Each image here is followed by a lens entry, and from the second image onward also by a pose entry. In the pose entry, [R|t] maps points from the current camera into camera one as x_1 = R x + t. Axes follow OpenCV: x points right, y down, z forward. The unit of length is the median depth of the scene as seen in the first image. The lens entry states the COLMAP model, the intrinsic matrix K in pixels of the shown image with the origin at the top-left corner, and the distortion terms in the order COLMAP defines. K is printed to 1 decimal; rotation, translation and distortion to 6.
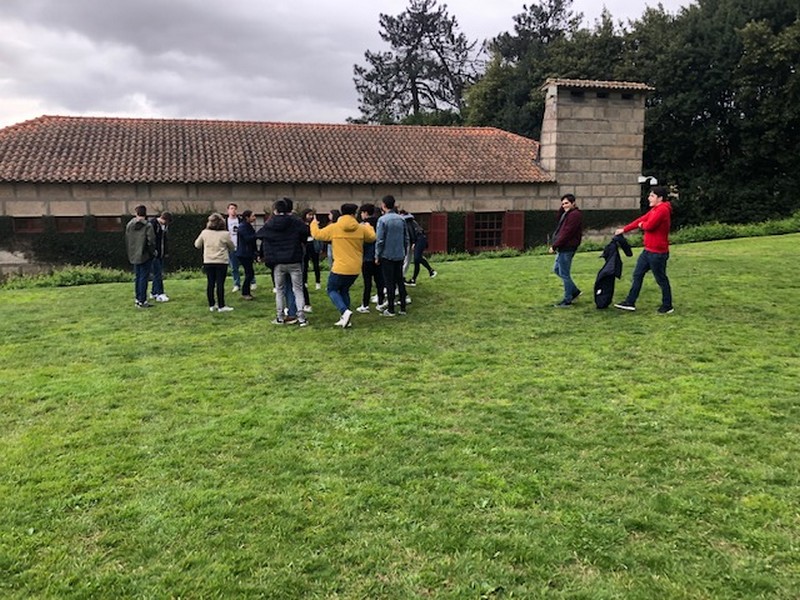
lens RADIAL K [[787.8, 0, 400.0], [0, 787.8, 300.0], [0, 0, 1]] dist [0.000399, -0.007732]
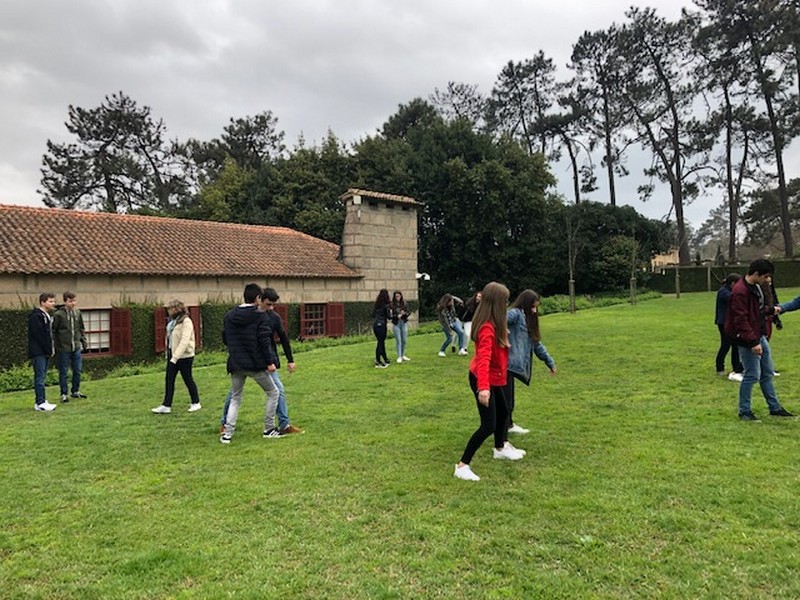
lens RADIAL K [[787.8, 0, 400.0], [0, 787.8, 300.0], [0, 0, 1]] dist [0.000399, -0.007732]
pose [[0.791575, -0.008388, 0.611015, -0.460224], [0.090303, 0.990533, -0.103390, 0.007503], [-0.604363, 0.137017, 0.784839, 0.066578]]
